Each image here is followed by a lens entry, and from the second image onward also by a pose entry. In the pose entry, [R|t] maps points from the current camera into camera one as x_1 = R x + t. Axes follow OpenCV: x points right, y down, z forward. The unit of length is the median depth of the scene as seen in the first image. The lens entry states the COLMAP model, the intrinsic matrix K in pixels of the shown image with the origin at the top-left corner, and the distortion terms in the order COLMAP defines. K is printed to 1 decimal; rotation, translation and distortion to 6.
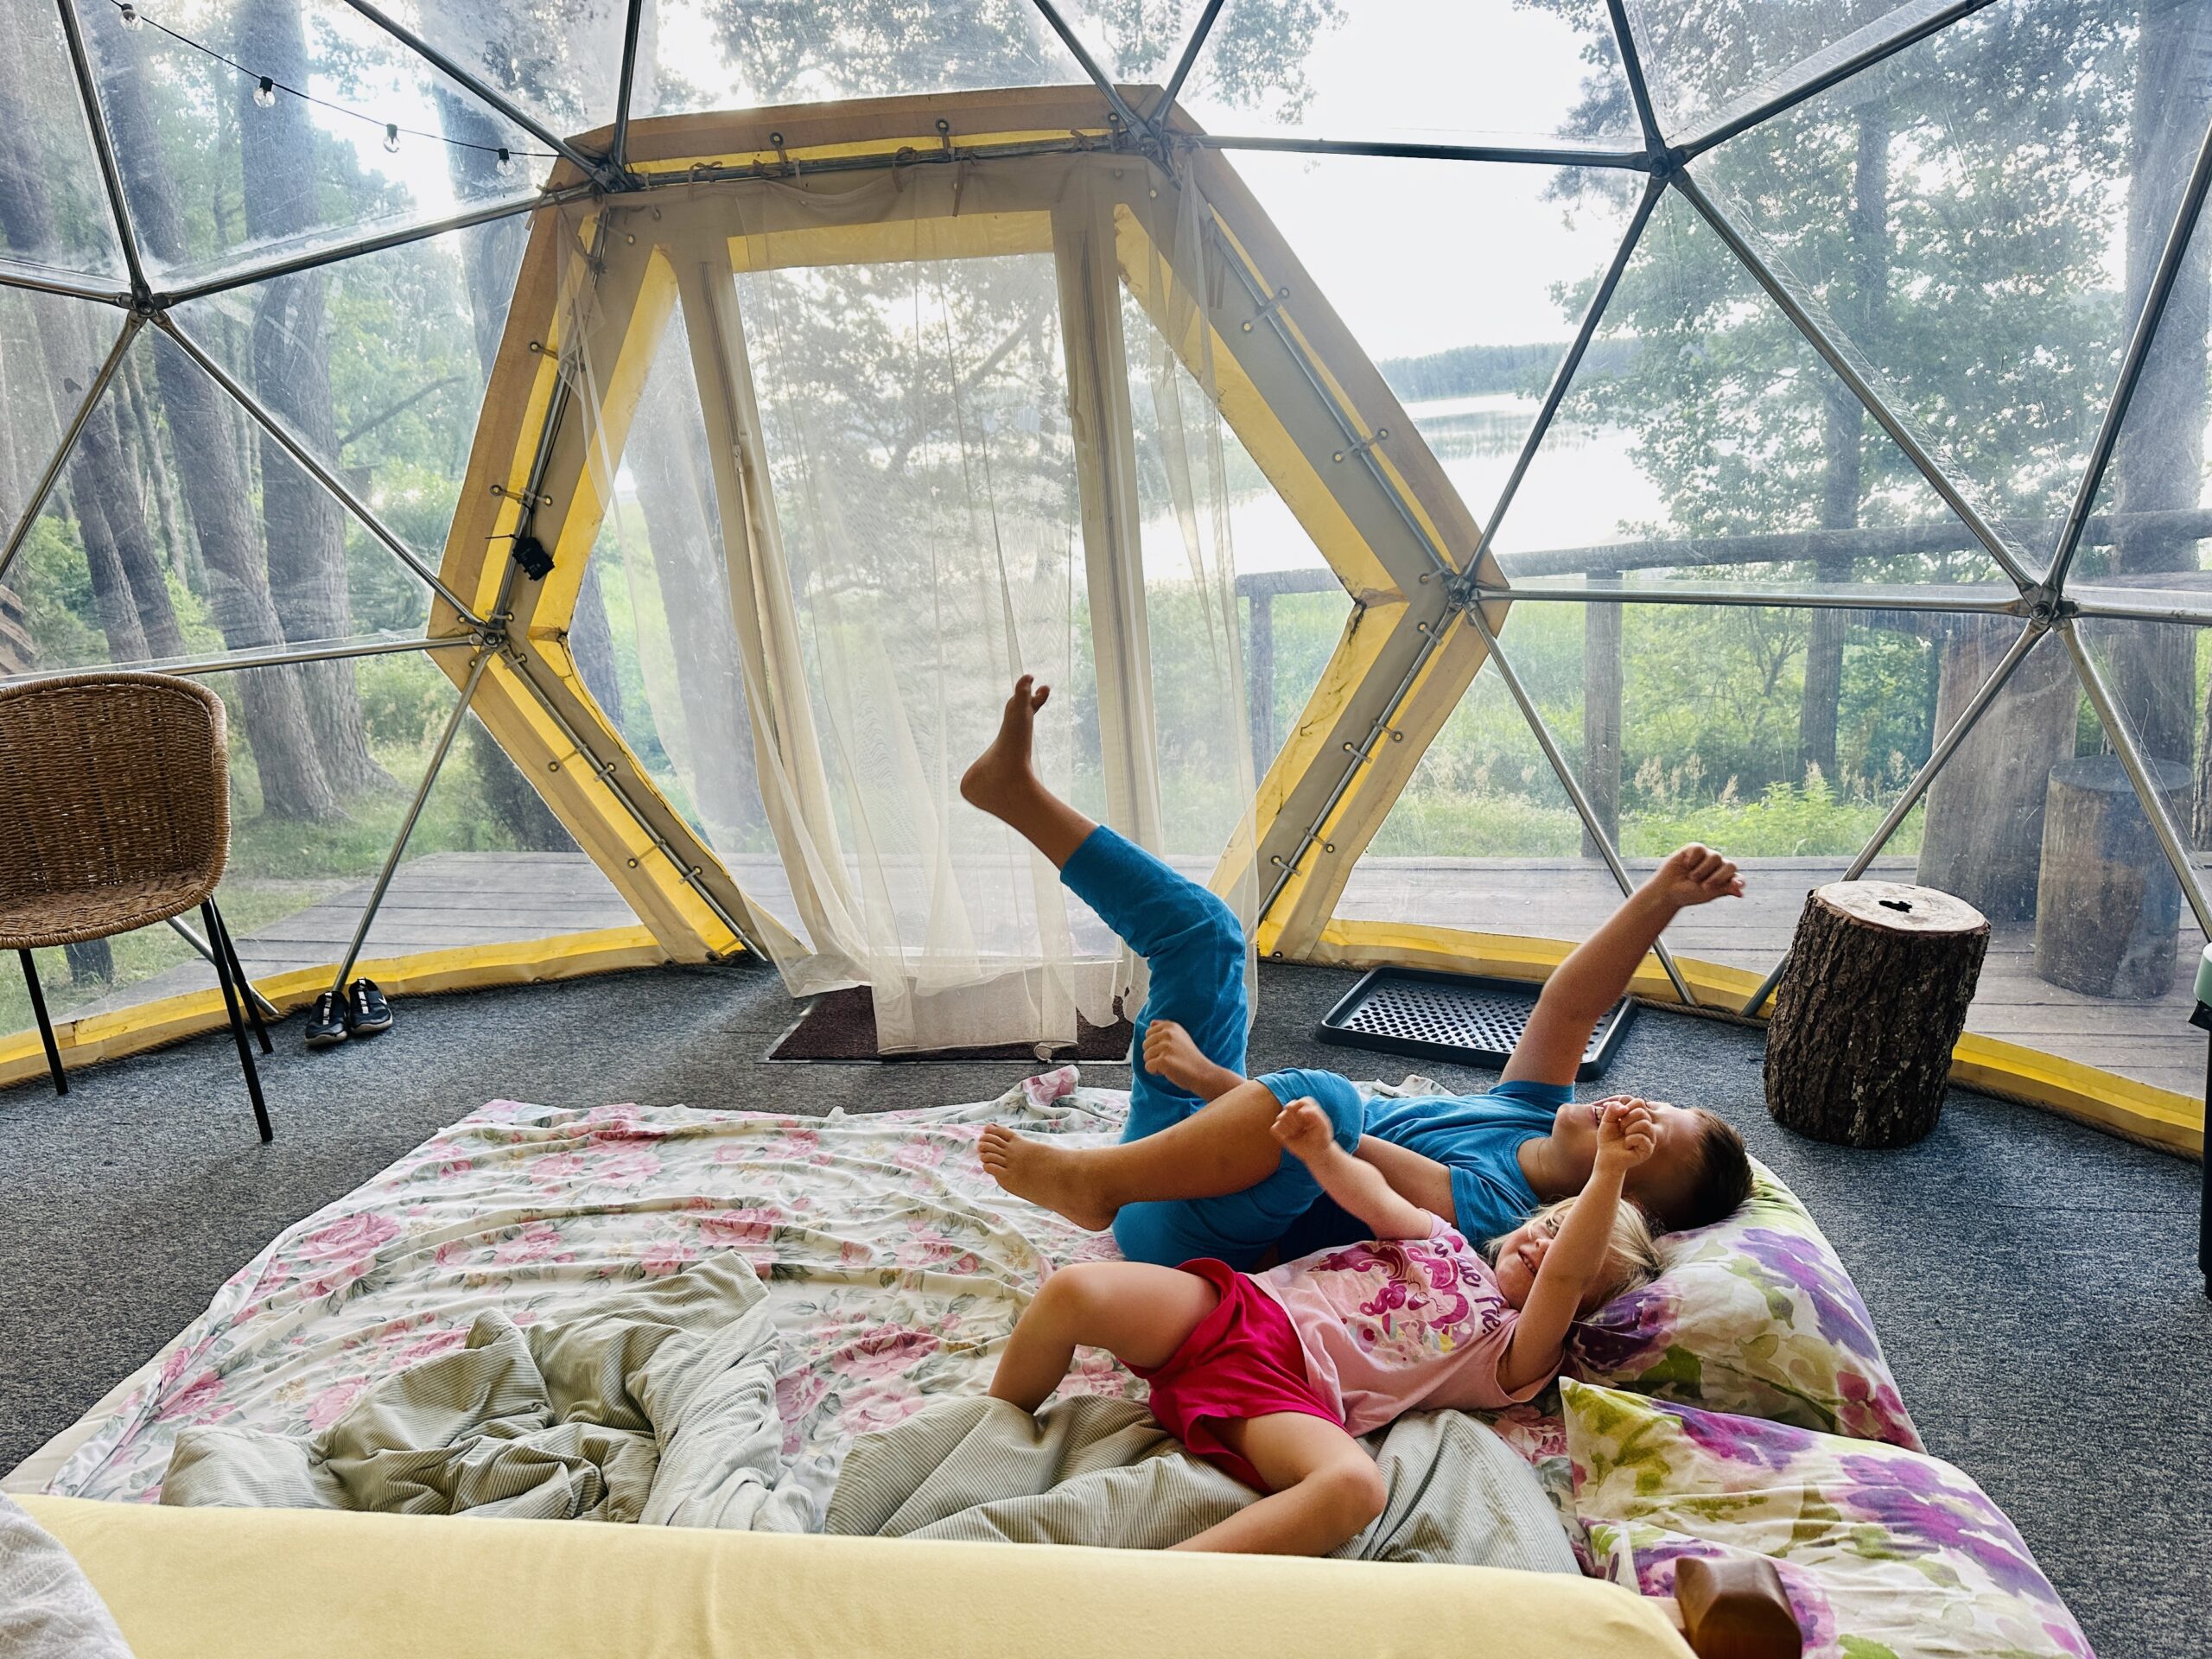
lens RADIAL K [[1641.1, 0, 1106.0], [0, 1641.1, 829.5], [0, 0, 1]] dist [0.008159, -0.003304]
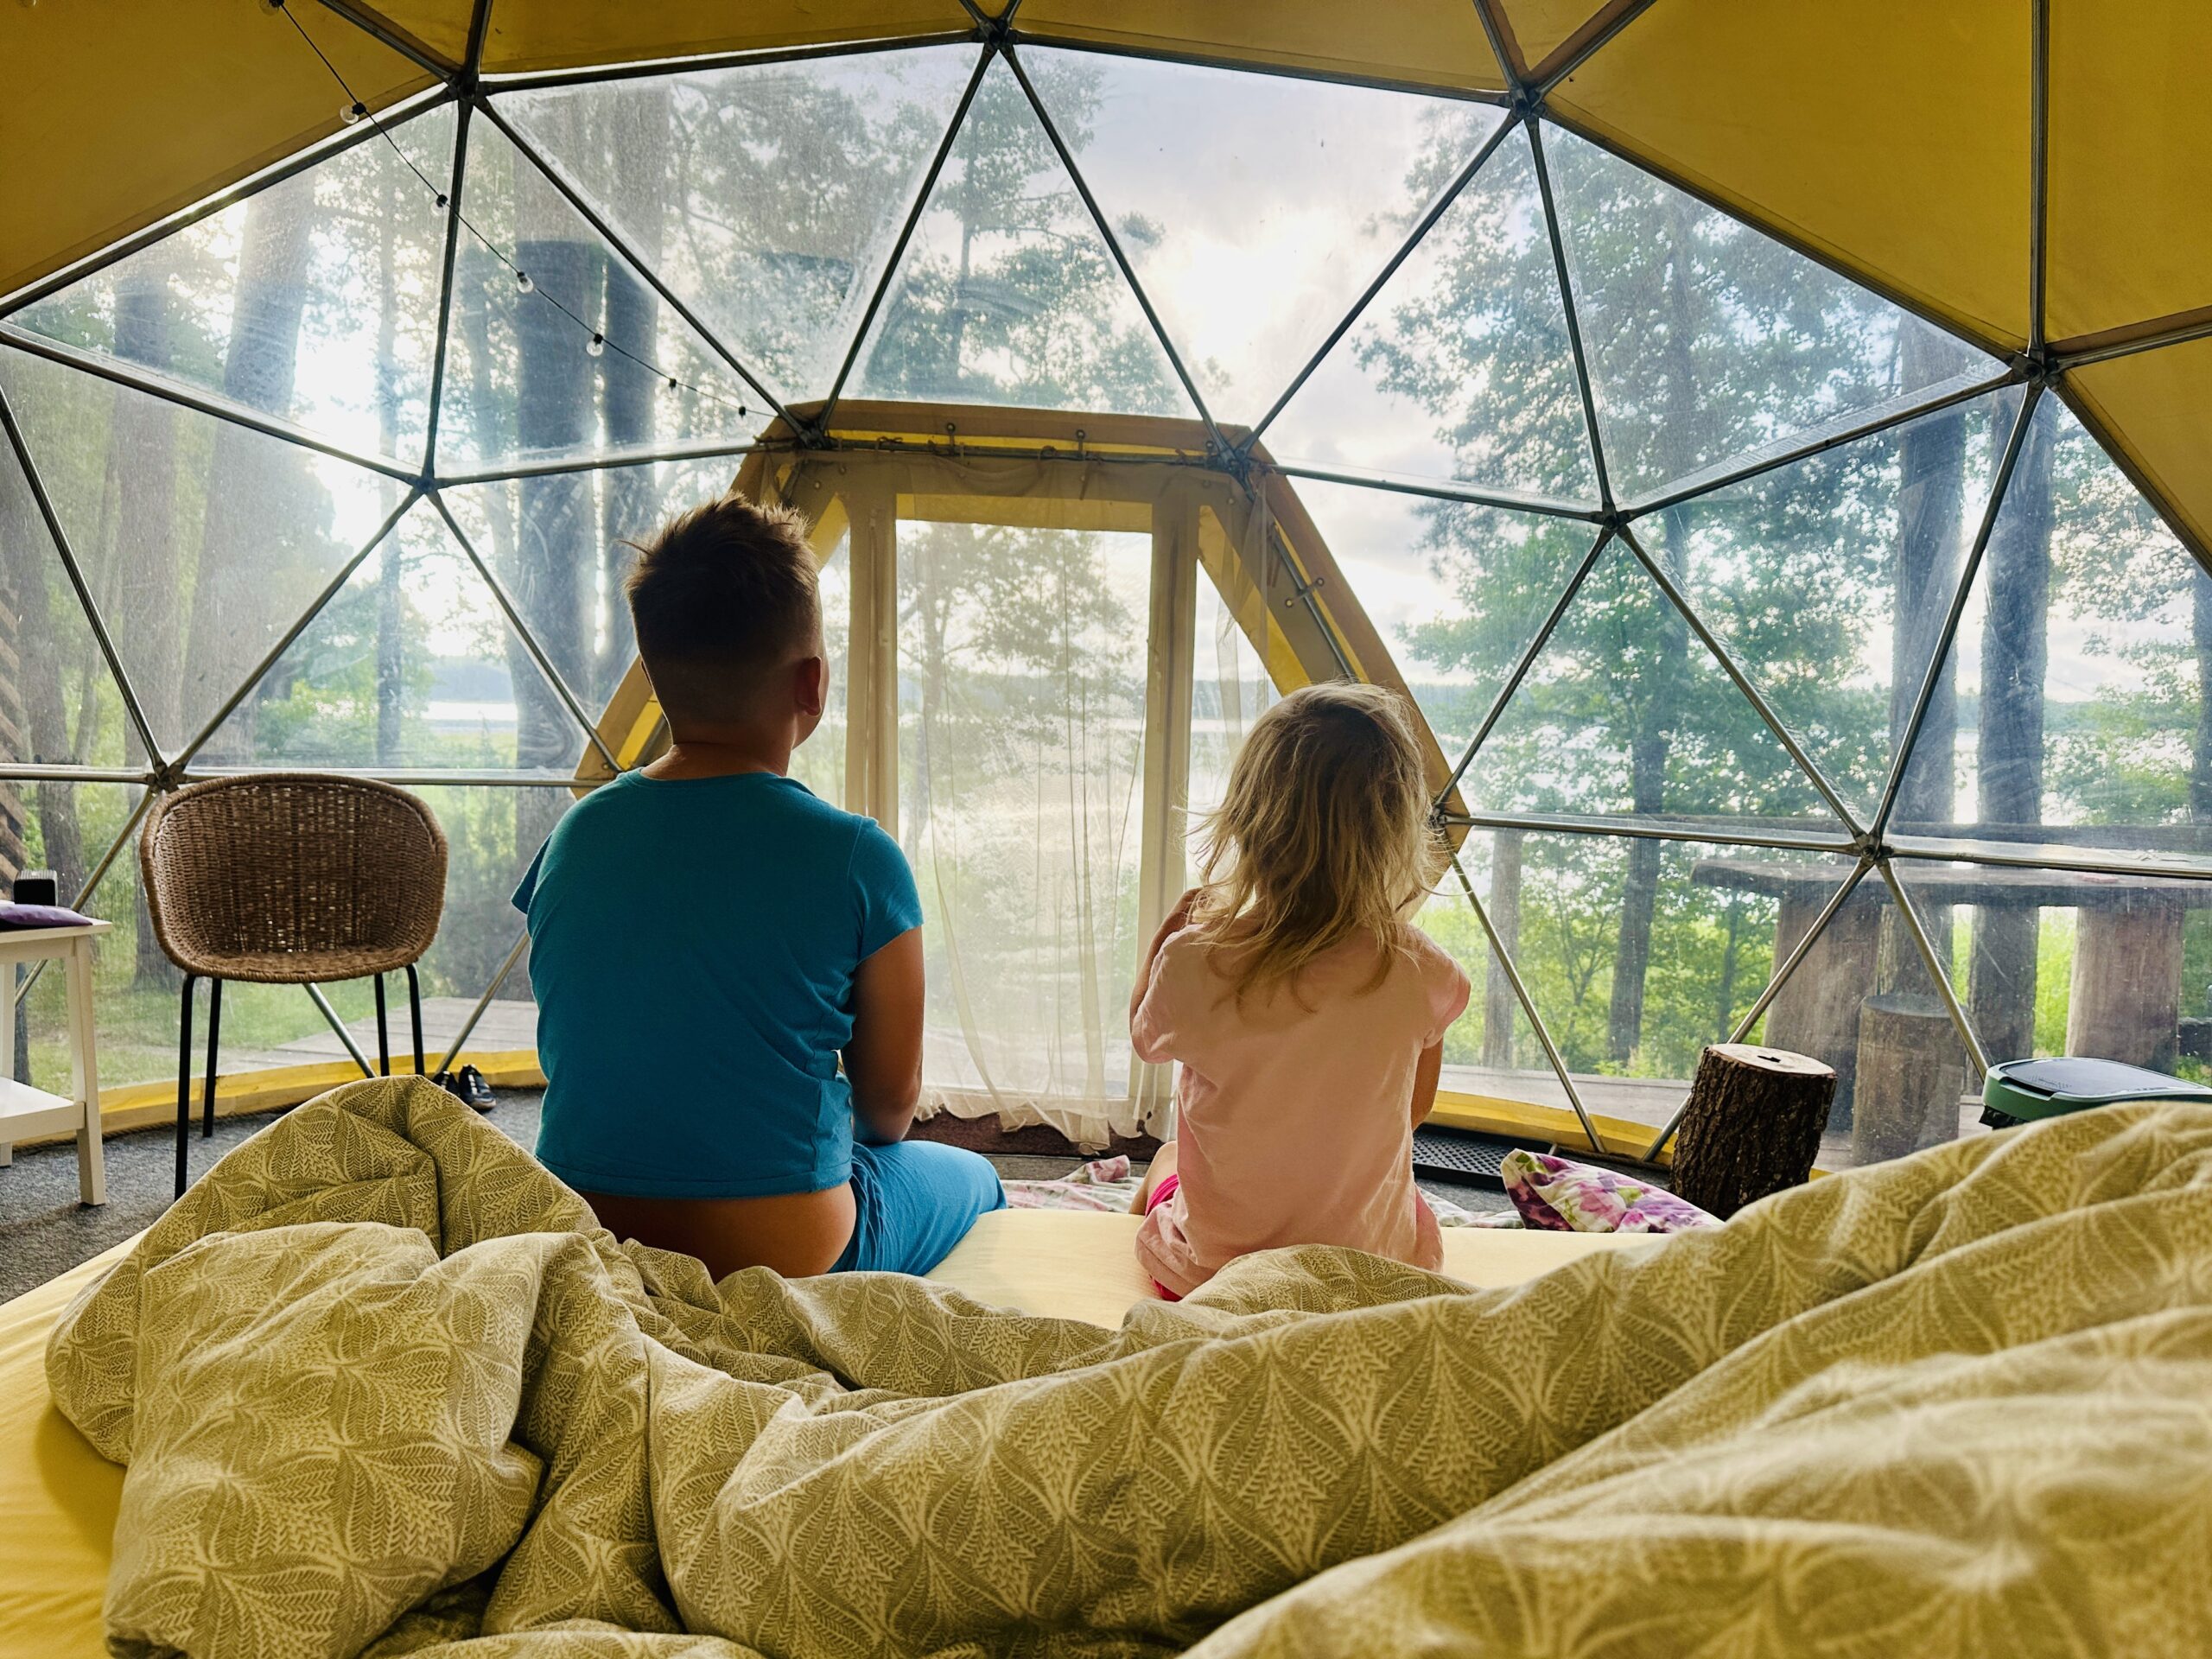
lens RADIAL K [[1654.9, 0, 1100.6], [0, 1654.9, 801.3], [0, 0, 1]] dist [0.191977, -0.477872]
pose [[0.988526, 0.099556, 0.113598, -0.174209], [-0.075391, 0.976876, -0.200072, 0.114258], [-0.130889, 0.189212, 0.973174, -0.228401]]
